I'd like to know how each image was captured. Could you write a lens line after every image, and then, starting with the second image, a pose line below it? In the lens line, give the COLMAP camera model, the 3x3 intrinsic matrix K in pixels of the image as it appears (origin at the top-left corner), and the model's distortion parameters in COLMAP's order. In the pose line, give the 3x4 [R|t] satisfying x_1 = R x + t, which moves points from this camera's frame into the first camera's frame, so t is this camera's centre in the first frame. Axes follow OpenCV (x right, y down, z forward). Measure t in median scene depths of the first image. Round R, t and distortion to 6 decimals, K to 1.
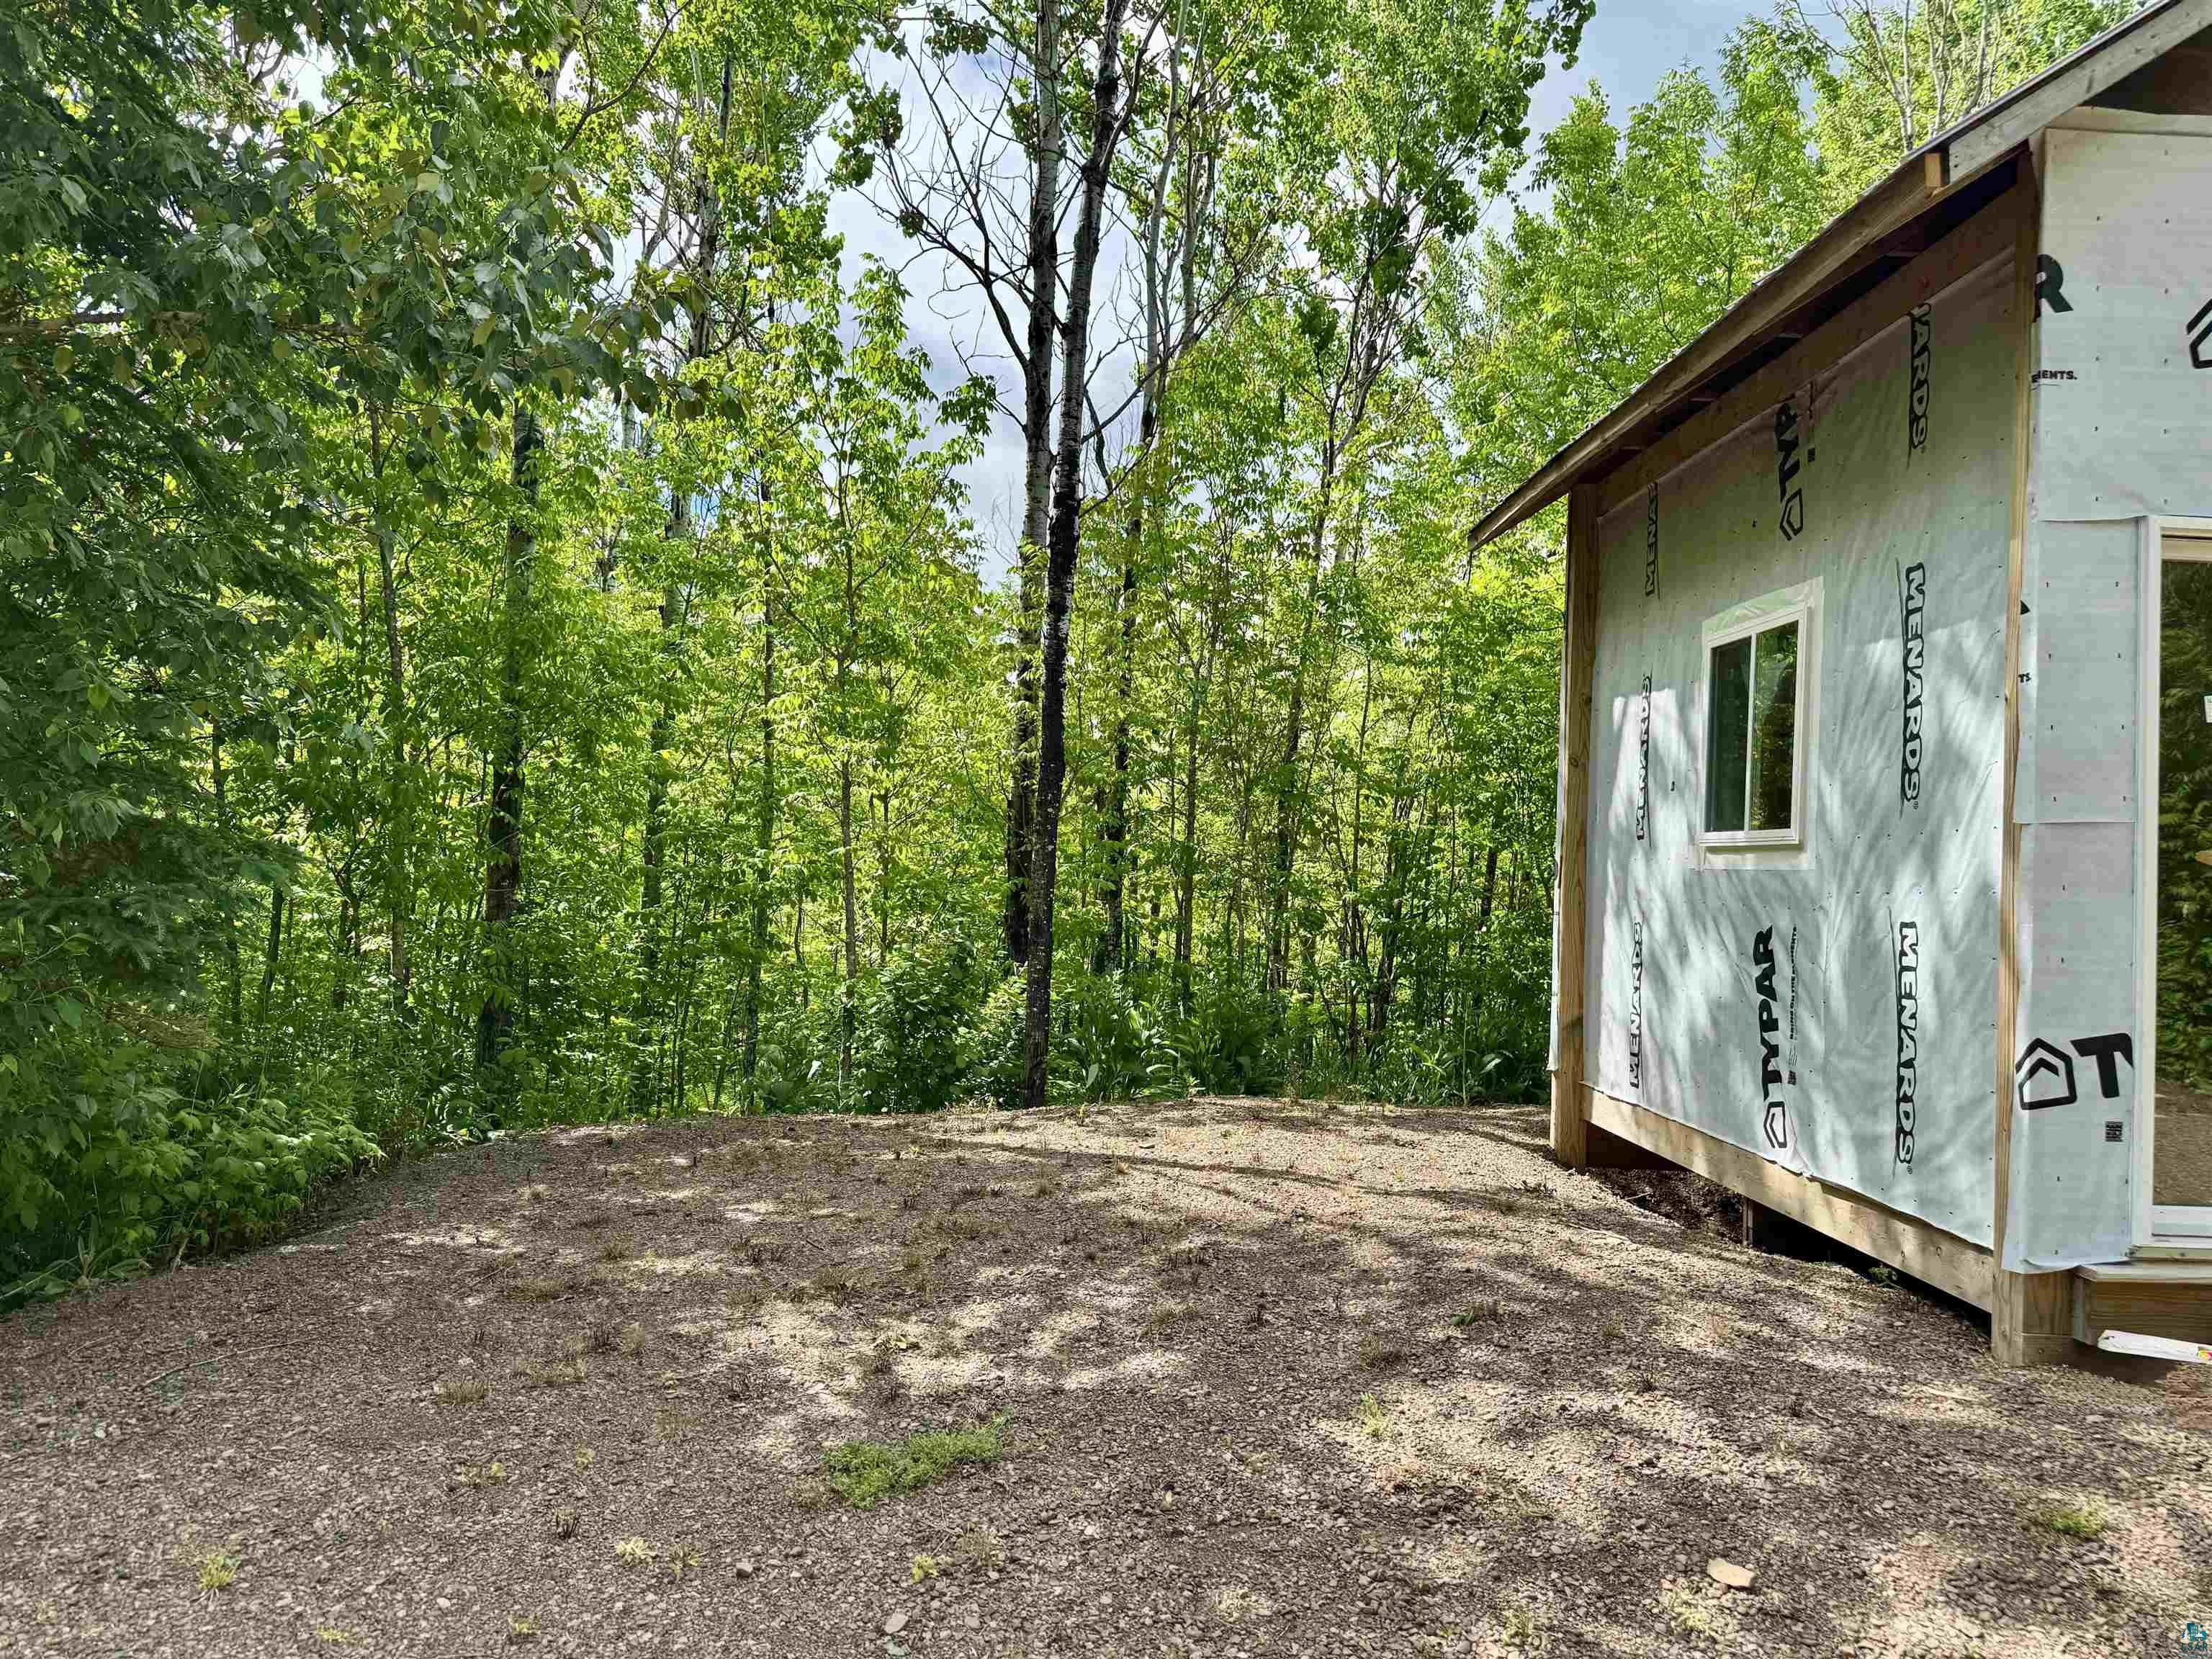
lens RADIAL K [[1515.6, 0, 1085.2], [0, 1515.6, 854.1], [0, 0, 1]] dist [-0.003251, -0.002486]
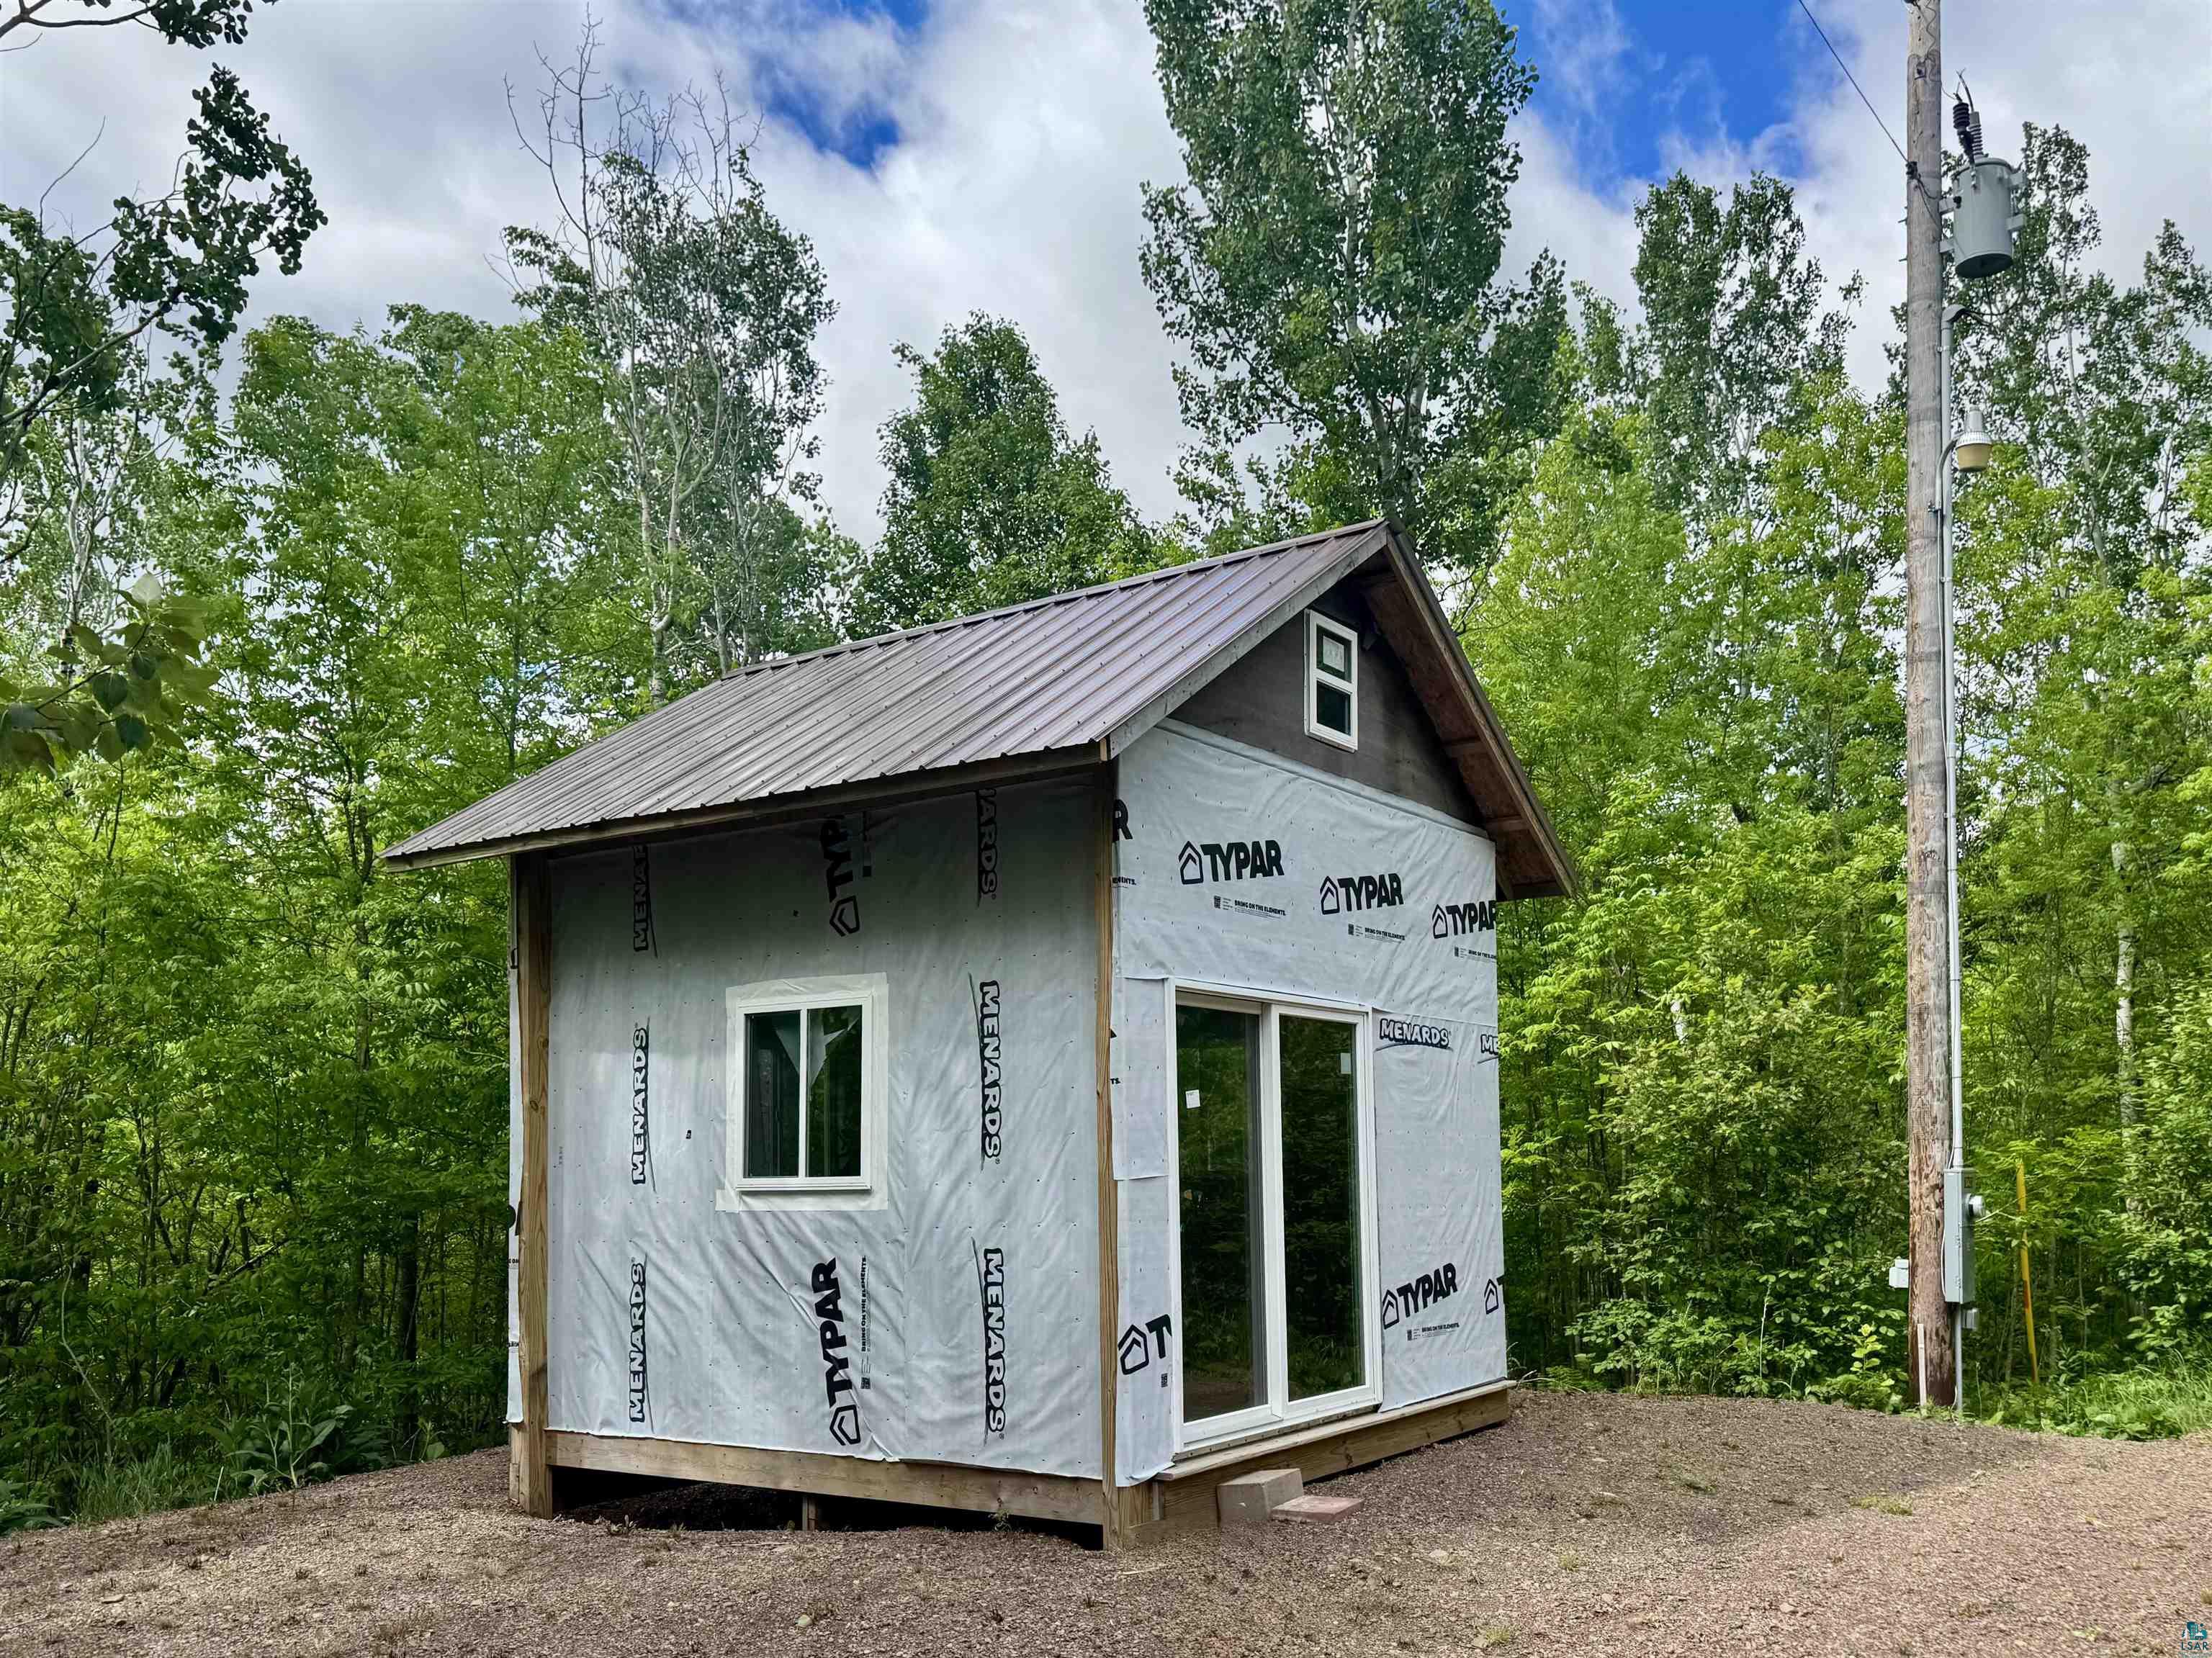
lens RADIAL K [[1790.3, 0, 1312.4], [0, 1790.3, 1065.6], [0, 0, 1]] dist [0.047908, 0.000511]
pose [[0.500621, 0.018360, 0.865472, -0.683472], [0.016084, 0.999405, -0.030504, -0.063817], [-0.865517, 0.029191, 0.500028, -0.039316]]
